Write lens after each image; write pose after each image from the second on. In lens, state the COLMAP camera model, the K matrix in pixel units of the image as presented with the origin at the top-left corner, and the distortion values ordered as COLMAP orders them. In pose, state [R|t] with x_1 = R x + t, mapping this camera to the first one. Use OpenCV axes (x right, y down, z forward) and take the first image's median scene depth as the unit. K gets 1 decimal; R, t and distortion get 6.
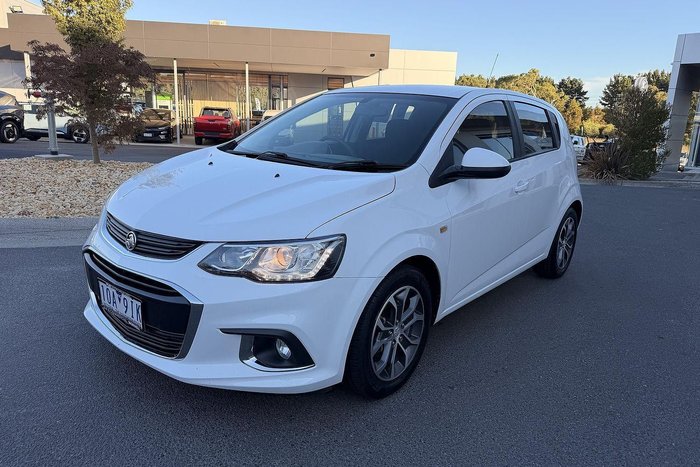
lens RADIAL K [[485.2, 0, 350.0], [0, 485.2, 233.5], [0, 0, 1]] dist [0.042930, -0.061283]
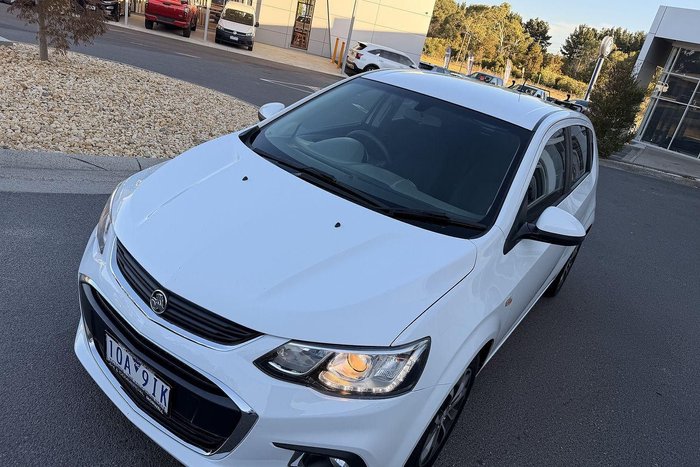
lens RADIAL K [[492.3, 0, 350.0], [0, 492.3, 233.5], [0, 0, 1]] dist [-0.009119, 0.001446]
pose [[0.981223, 0.137016, 0.135748, -0.258026], [-0.158343, 0.974116, 0.161326, -0.259939], [-0.110130, -0.179792, 0.977521, 0.202116]]
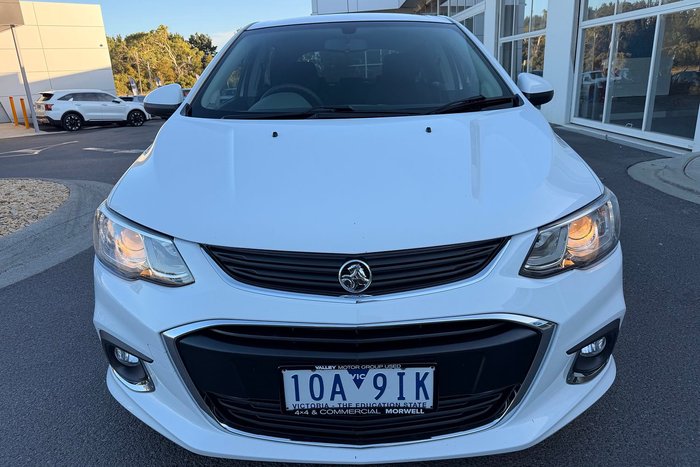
lens RADIAL K [[485.2, 0, 350.0], [0, 485.2, 233.5], [0, 0, 1]] dist [0.042930, -0.061283]
pose [[0.780224, -0.257287, 0.570135, -0.732069], [0.211501, 0.966315, 0.146637, -0.110970], [-0.588658, 0.006175, 0.808359, 0.535123]]
